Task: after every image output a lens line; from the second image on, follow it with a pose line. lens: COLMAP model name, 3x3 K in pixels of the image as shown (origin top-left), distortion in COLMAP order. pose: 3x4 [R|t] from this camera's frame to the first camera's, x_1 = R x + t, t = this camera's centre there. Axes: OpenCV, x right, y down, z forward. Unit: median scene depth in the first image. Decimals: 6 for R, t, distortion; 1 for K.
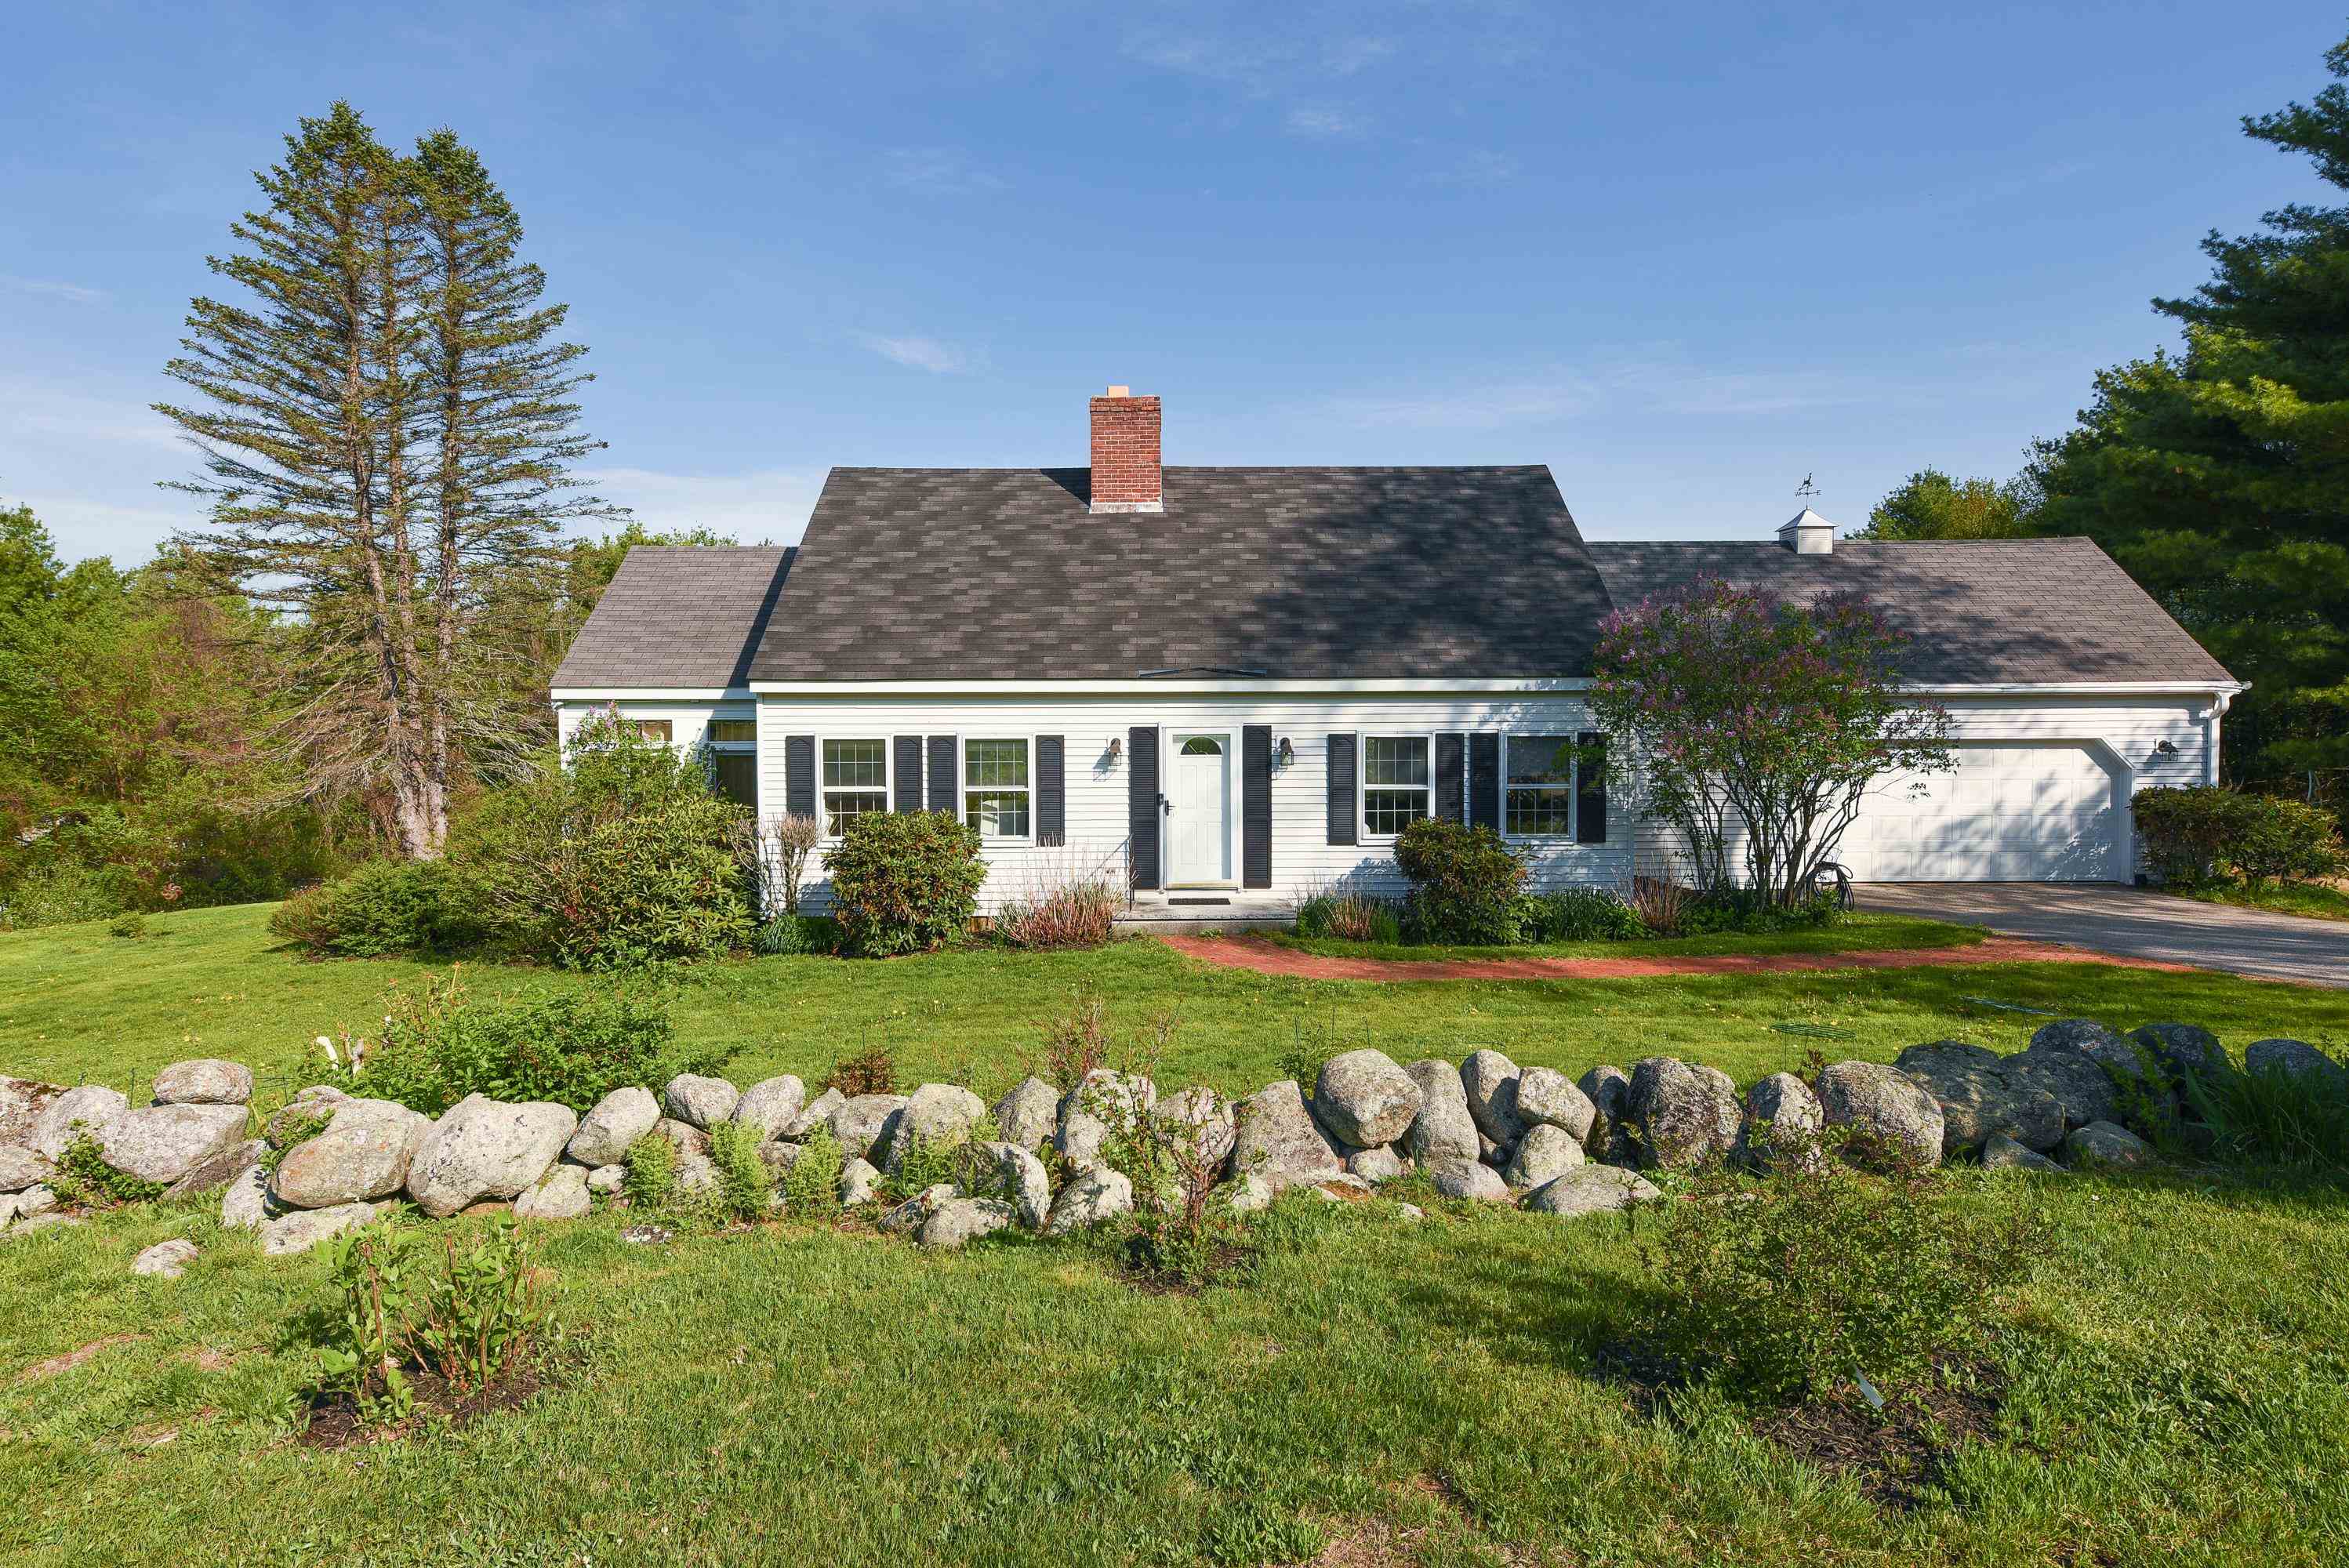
lens RADIAL K [[1337.2, 0, 1174.5], [0, 1337.2, 784.0], [0, 0, 1]] dist [0.002607, 0.001465]
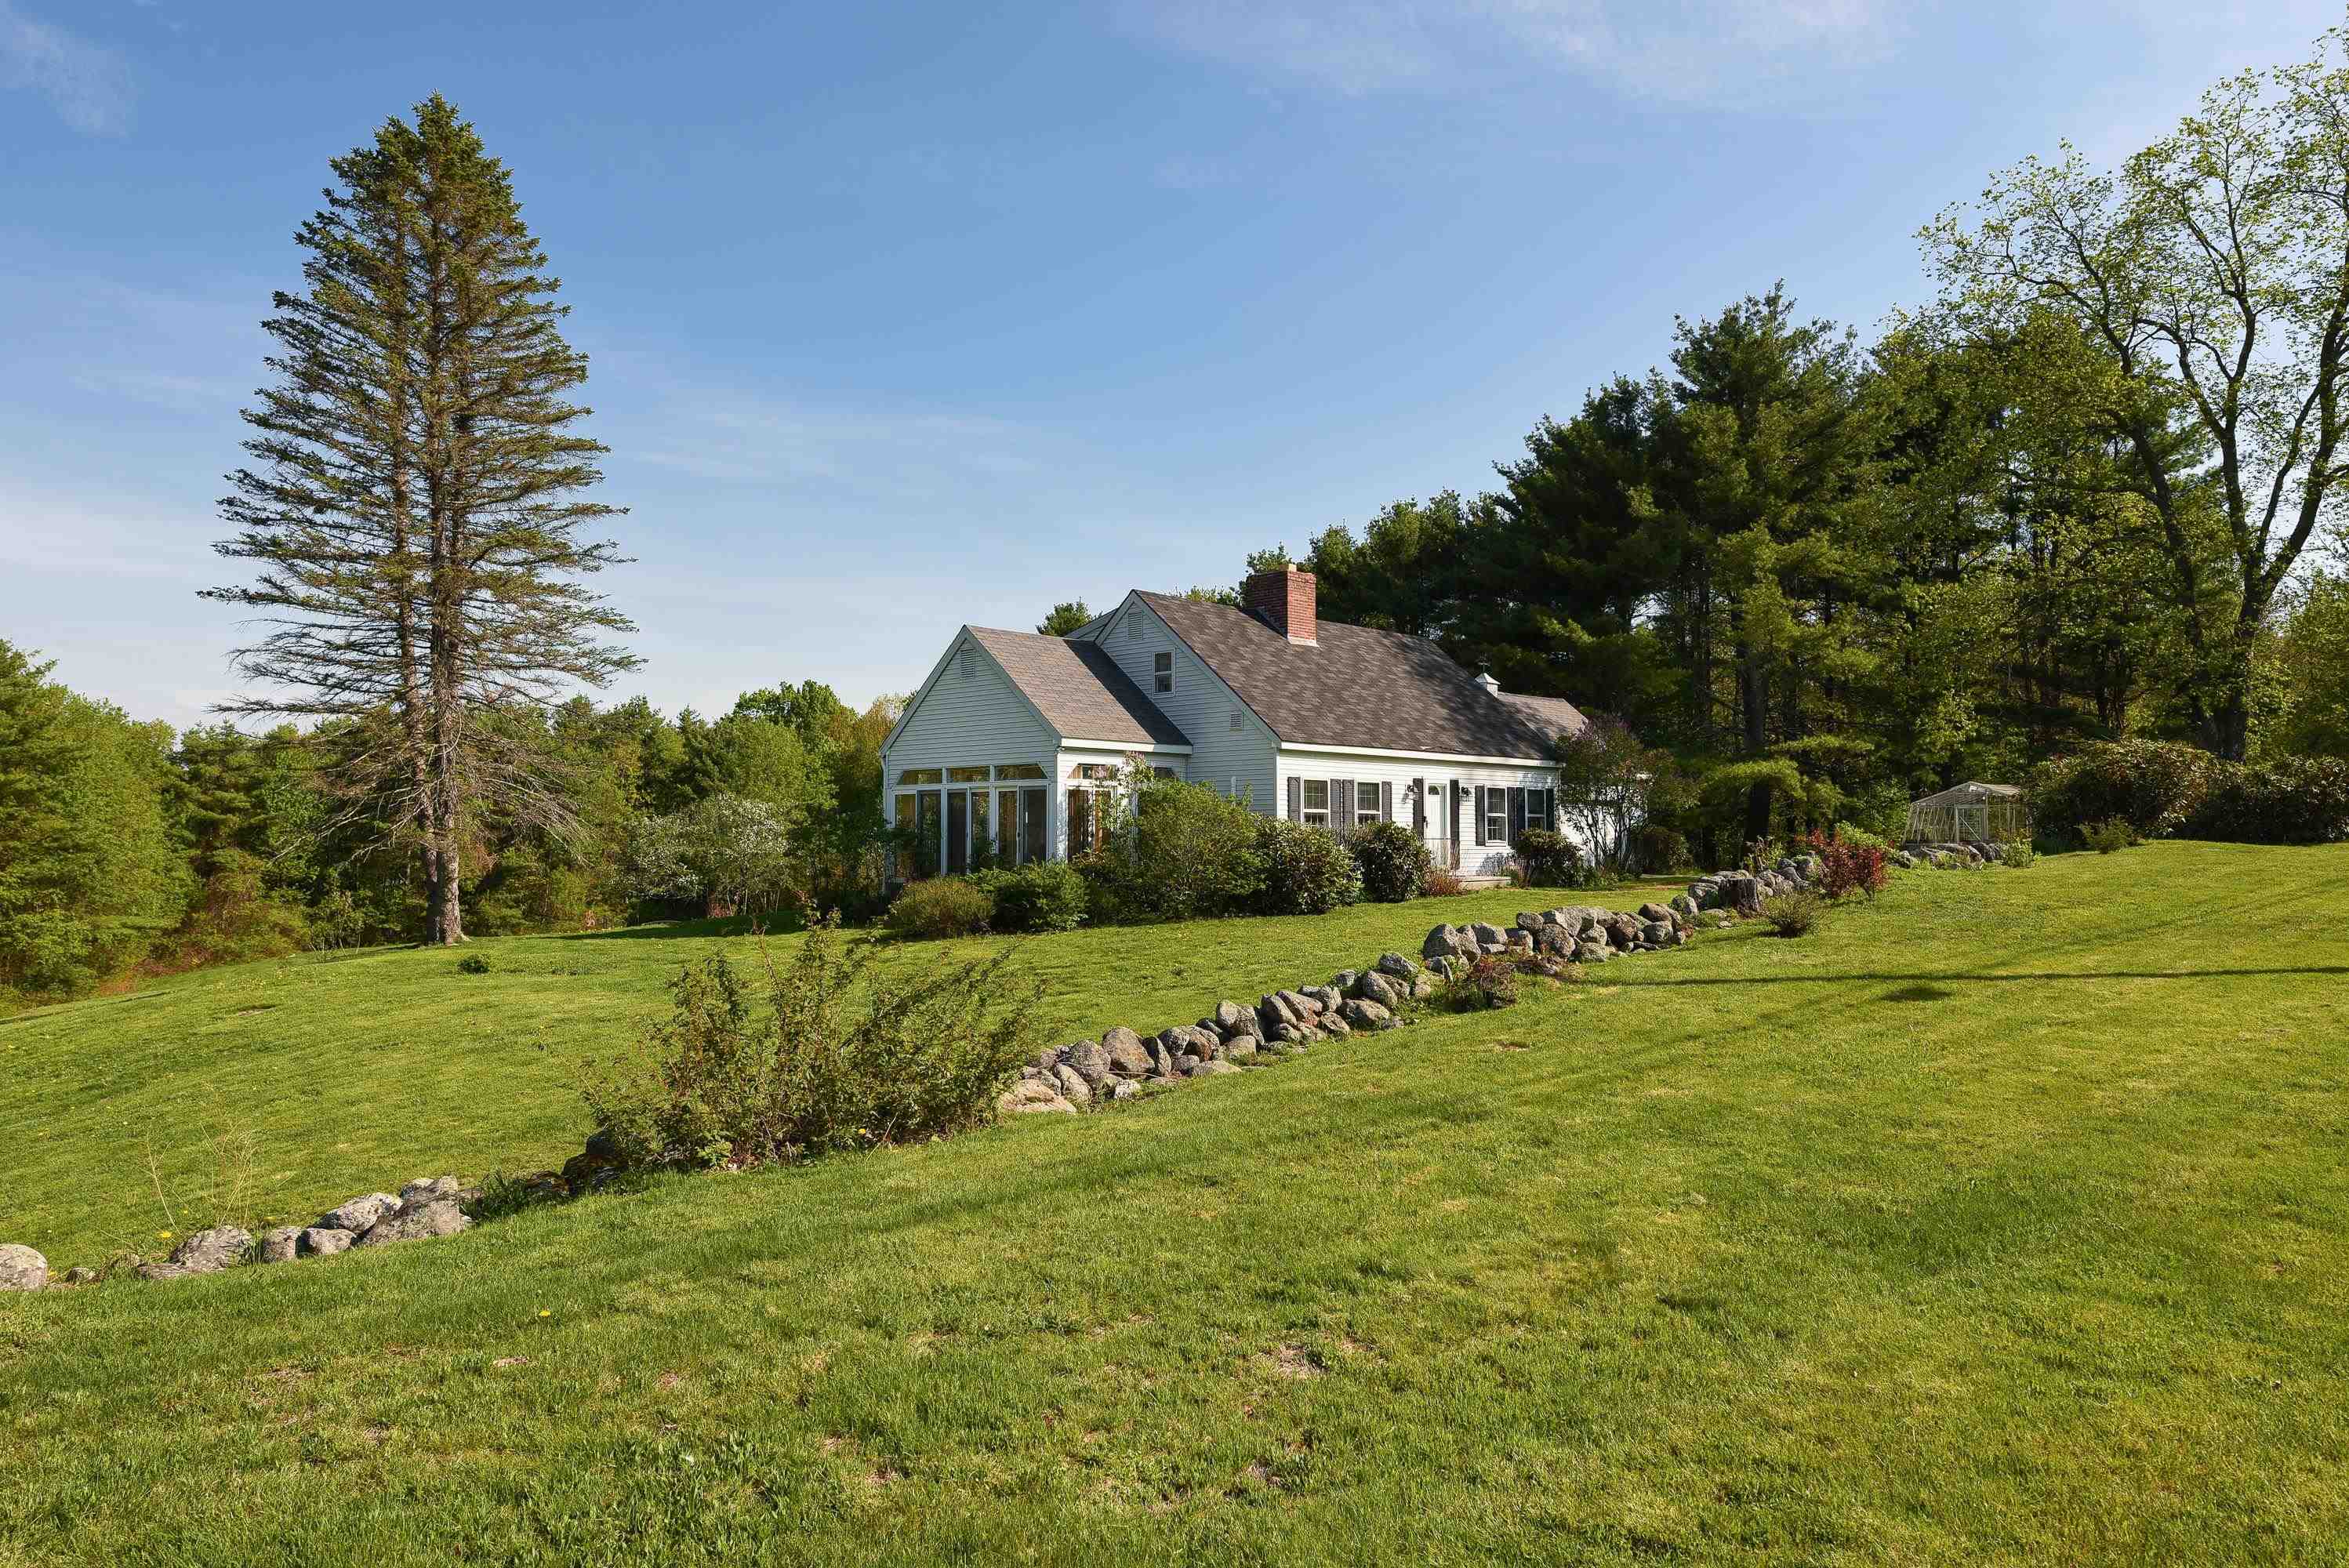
lens RADIAL K [[1618.0, 0, 1174.5], [0, 1618.0, 784.0], [0, 0, 1]] dist [0.000548, 0.001636]
pose [[0.680139, 0.029655, 0.732483, -1.791956], [0.024888, 0.997671, -0.063500, 0.091752], [-0.732661, 0.061419, 0.677817, -0.206522]]
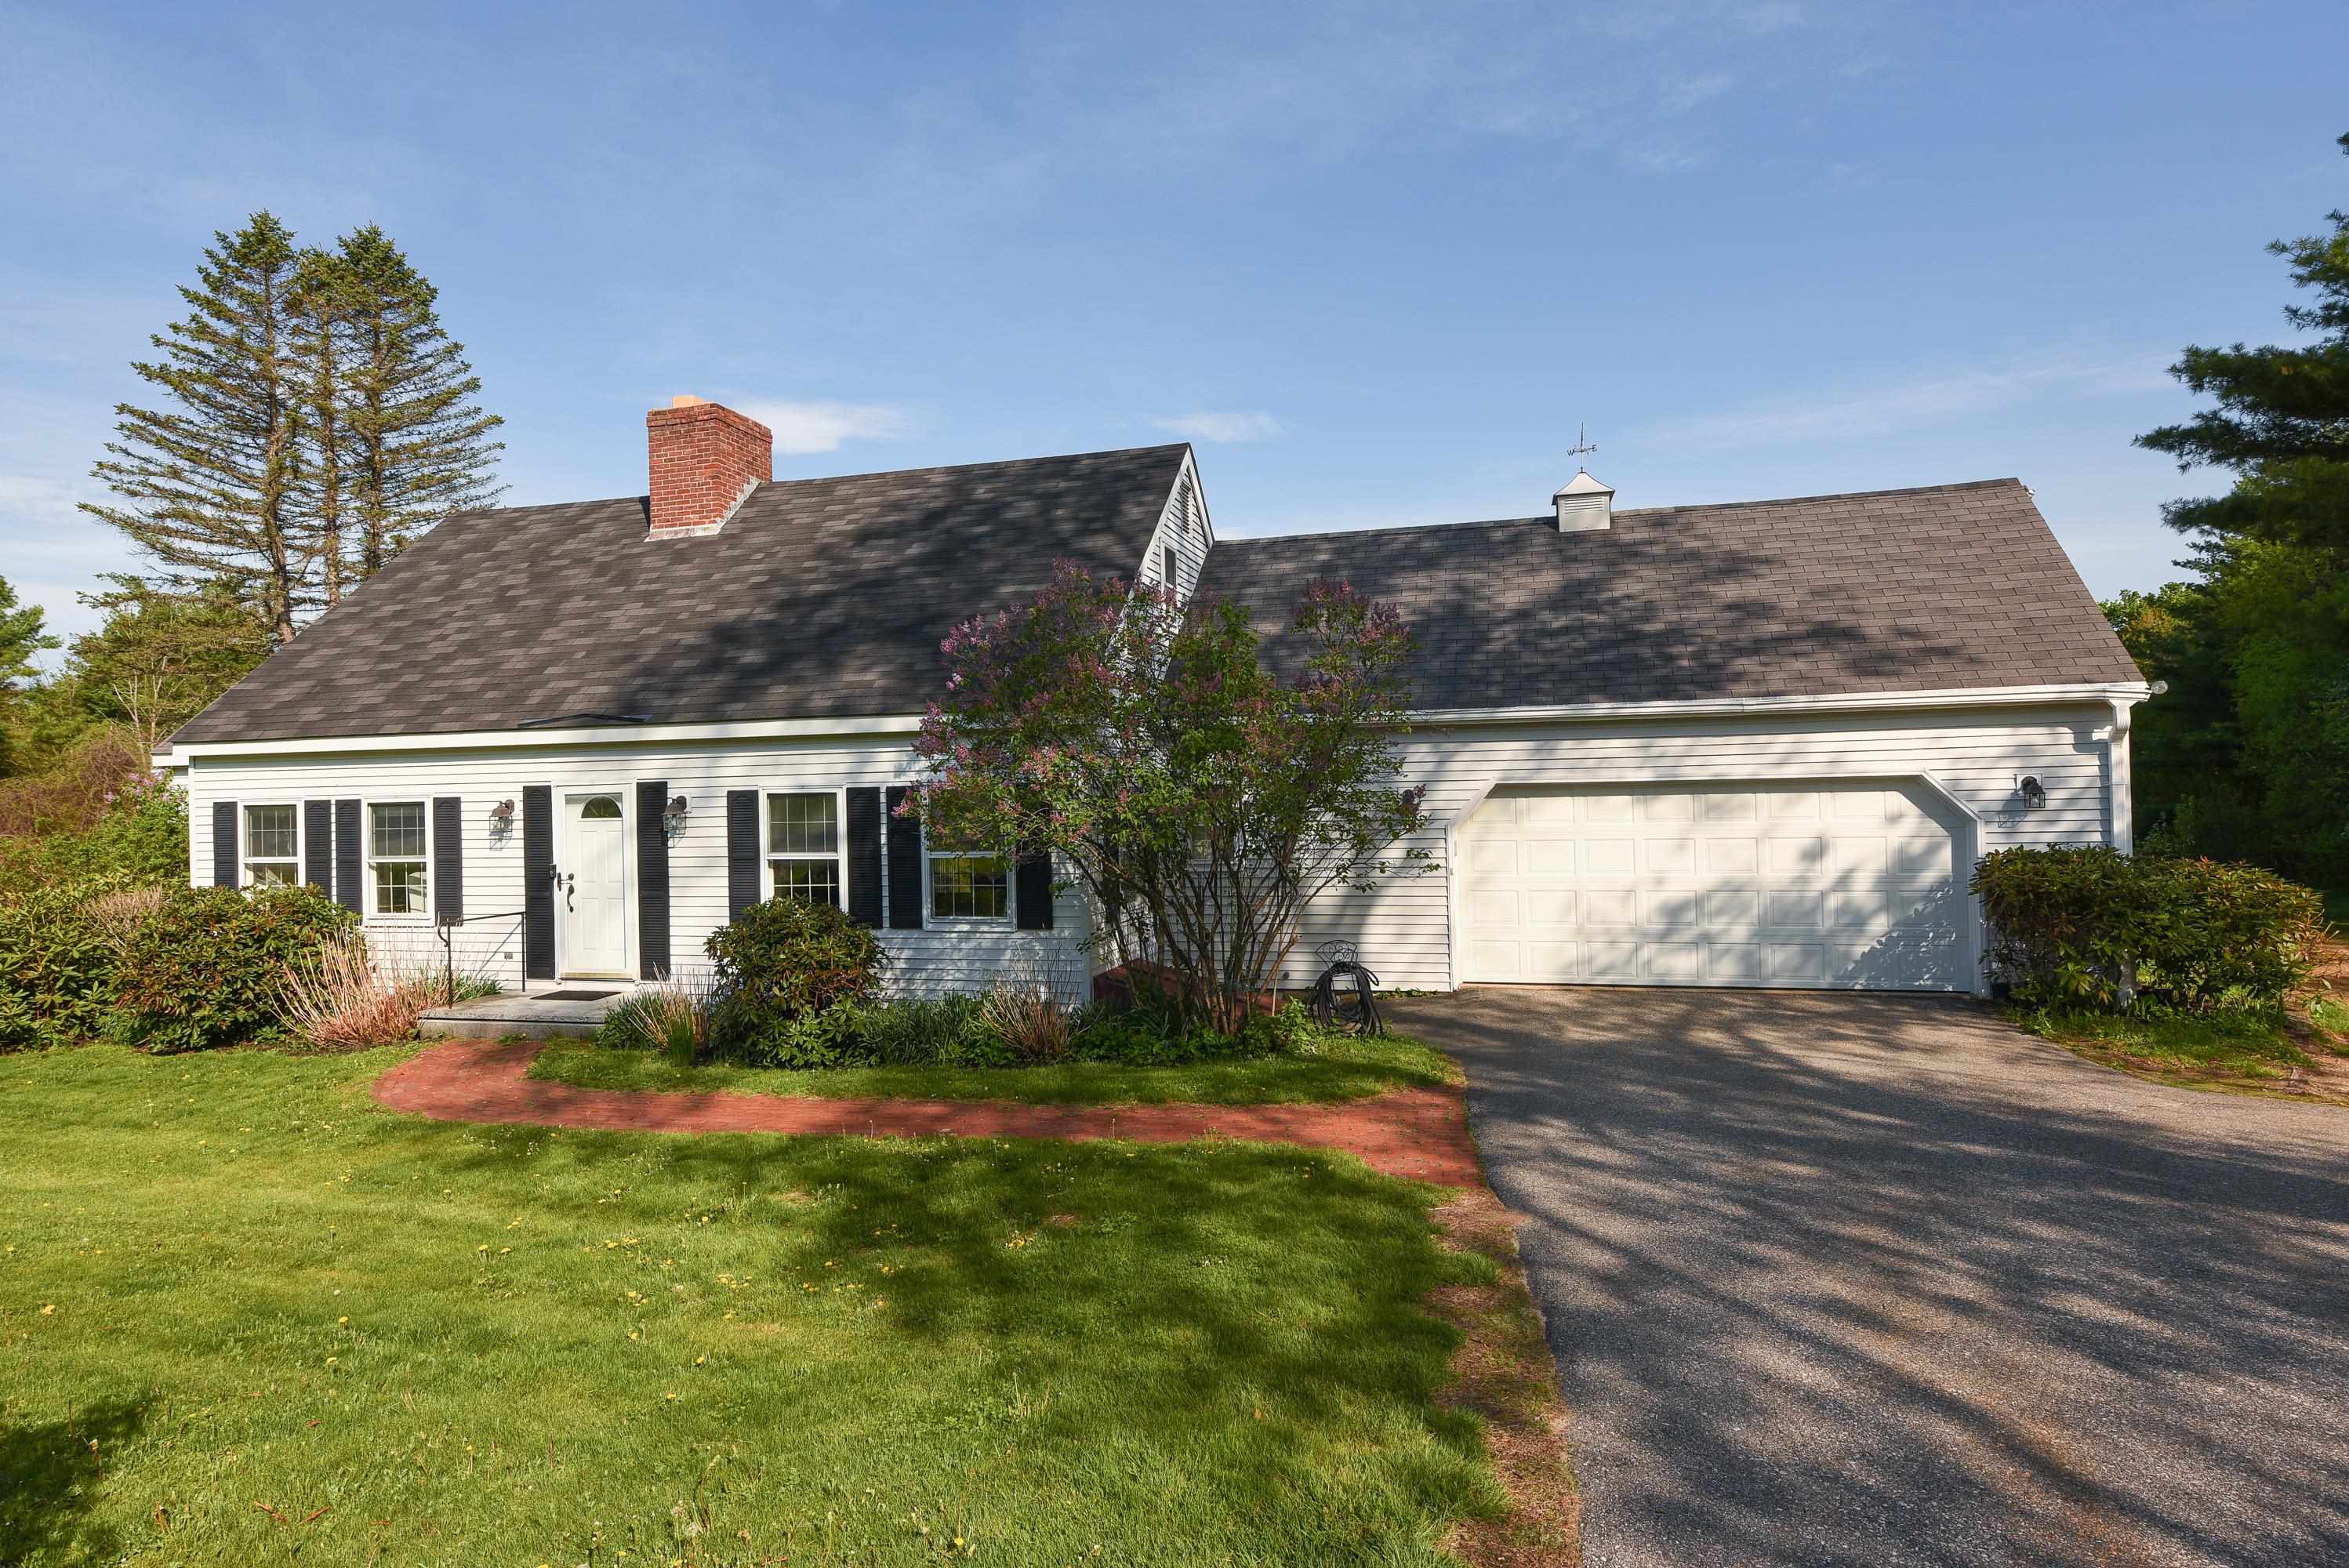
lens RADIAL K [[1322.0, 0, 1168.0], [0, 1322.0, 798.7], [0, 0, 1]] dist [0.002309, -0.001717]
pose [[0.961068, -0.014450, -0.275936, 0.591220], [0.008620, 0.999713, -0.022330, -0.012243], [0.276179, 0.019082, 0.960917, 0.304176]]
